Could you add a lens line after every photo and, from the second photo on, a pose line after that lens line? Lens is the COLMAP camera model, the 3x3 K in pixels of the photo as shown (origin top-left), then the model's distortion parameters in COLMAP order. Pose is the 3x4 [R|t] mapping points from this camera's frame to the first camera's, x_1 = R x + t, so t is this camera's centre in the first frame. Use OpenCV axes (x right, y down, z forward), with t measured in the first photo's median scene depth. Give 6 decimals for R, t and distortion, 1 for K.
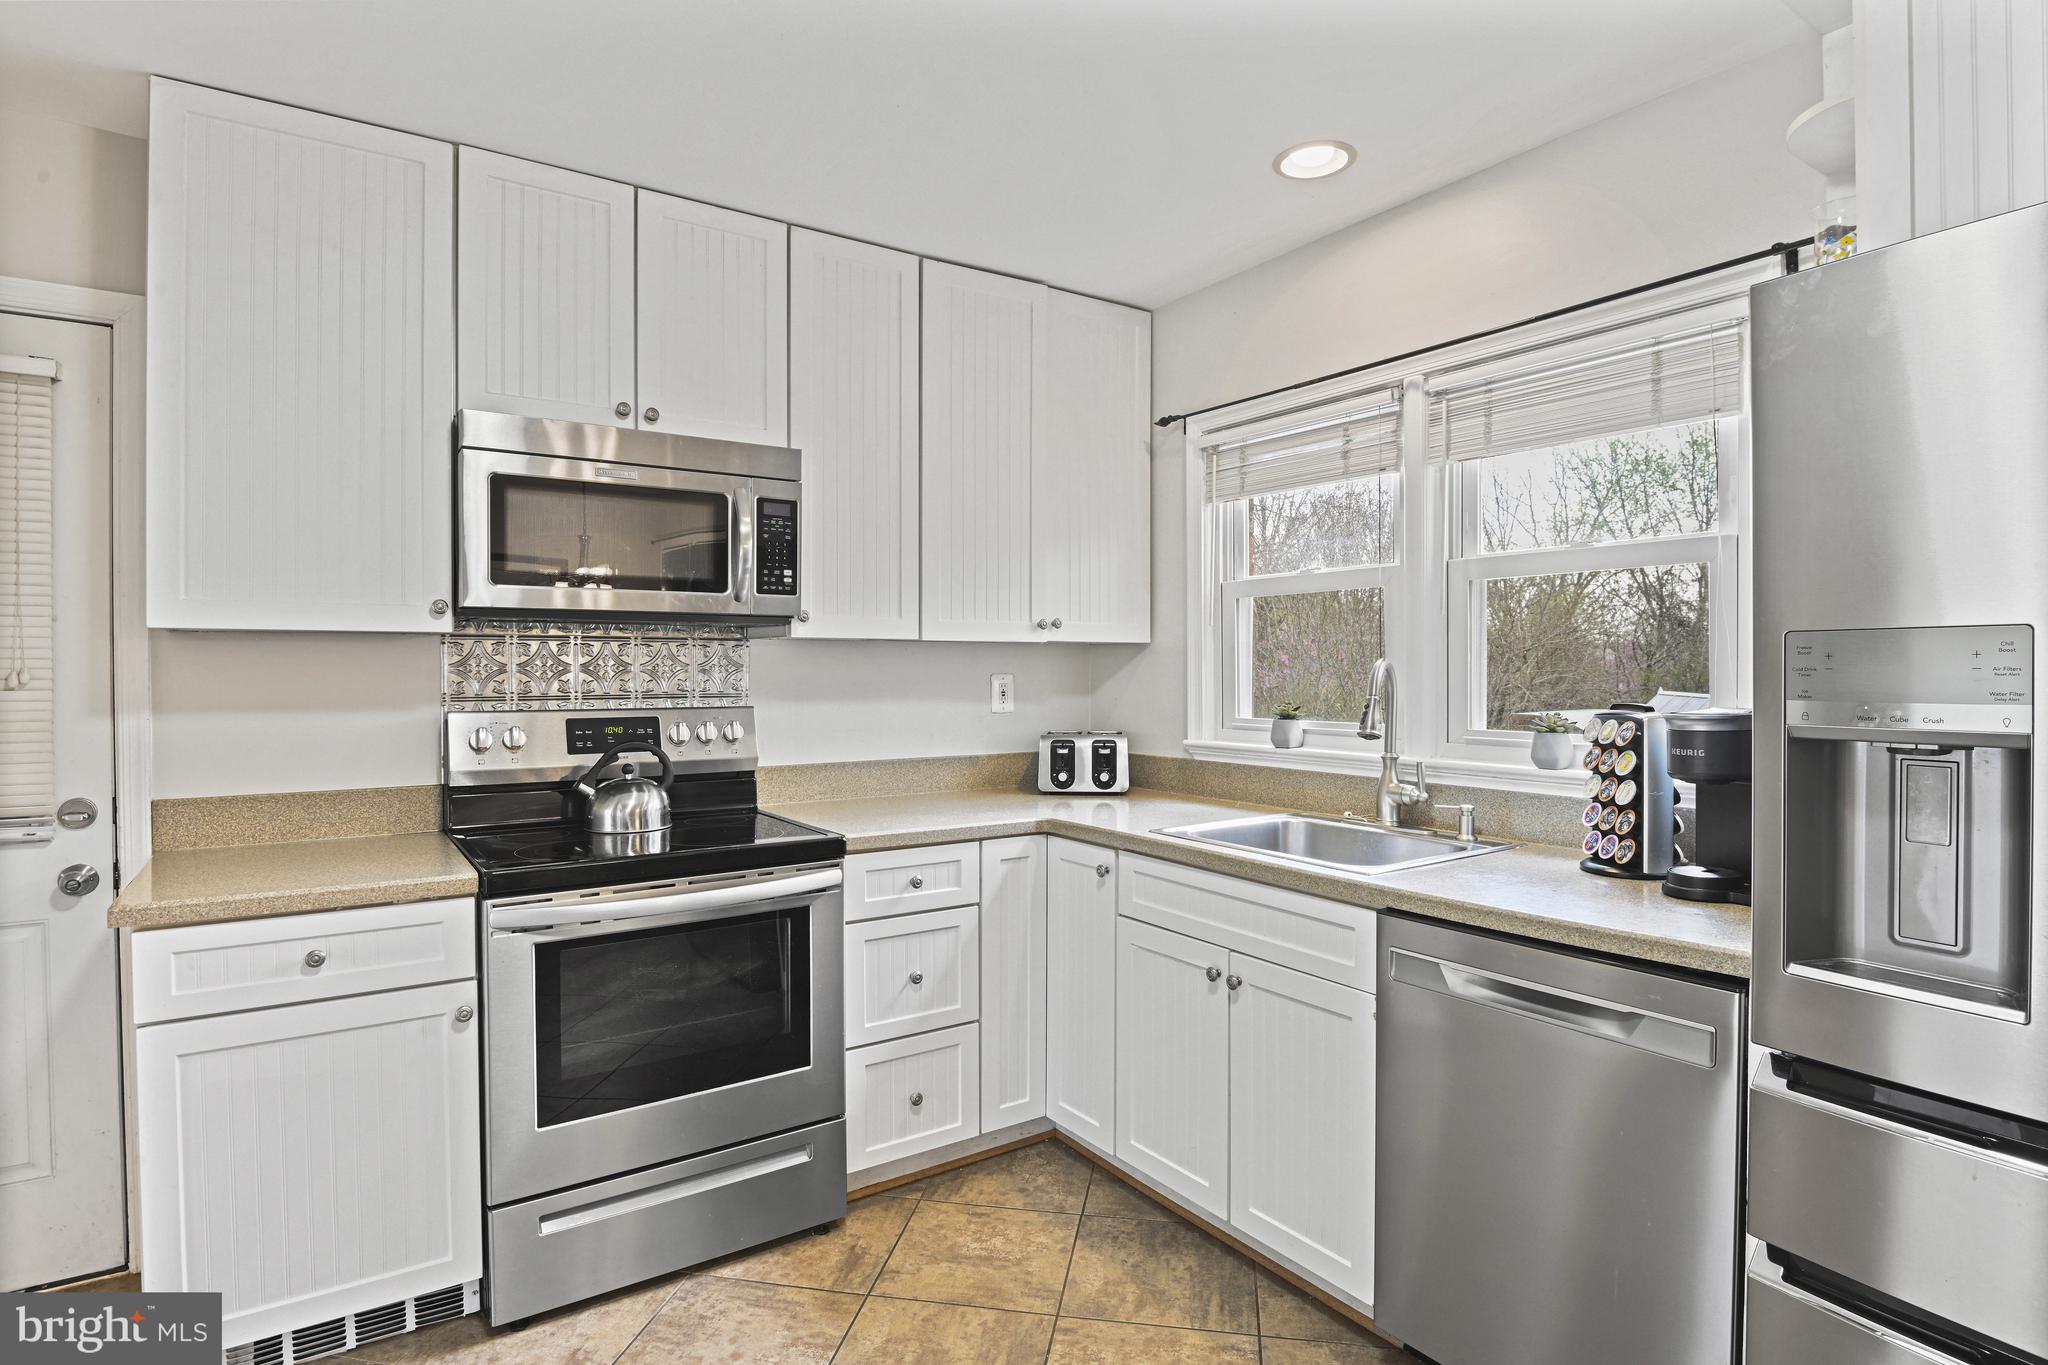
lens RADIAL K [[1089.2, 0, 1024.0], [0, 1089.2, 682.5], [0, 0, 1]] dist [-0.023437, -0.000623]
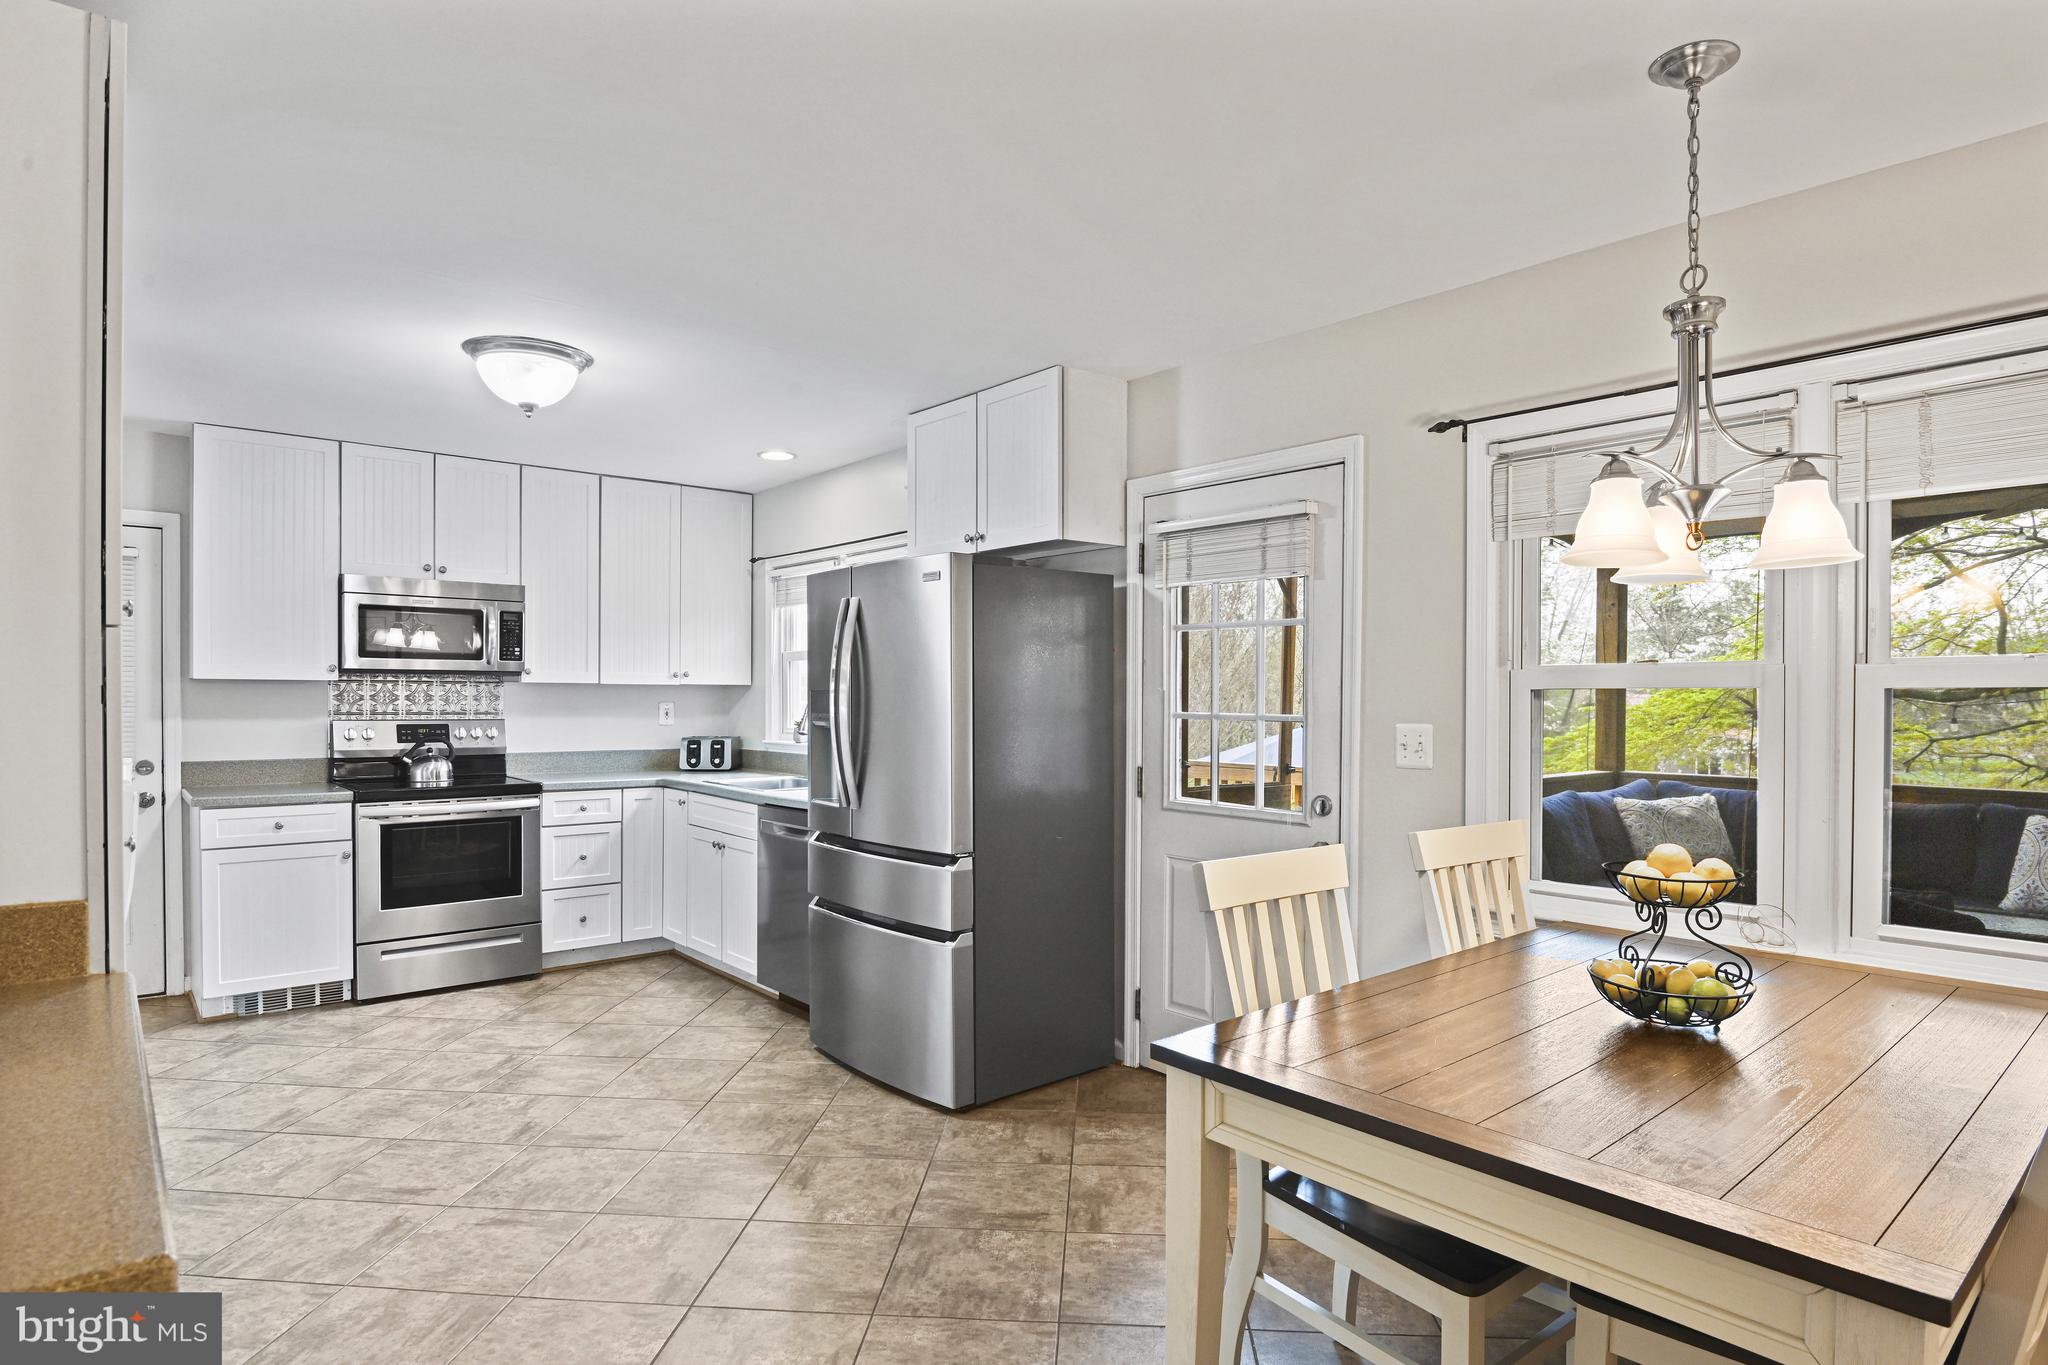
lens RADIAL K [[1109.8, 0, 1025.1], [0, 1109.8, 711.4], [0, 0, 1]] dist [-0.021763, -0.000424]
pose [[0.993467, 0.005606, 0.113979, 0.464348], [-0.005732, 0.999983, 0.000778, 0.002581], [-0.113973, -0.001426, 0.993483, -1.072955]]
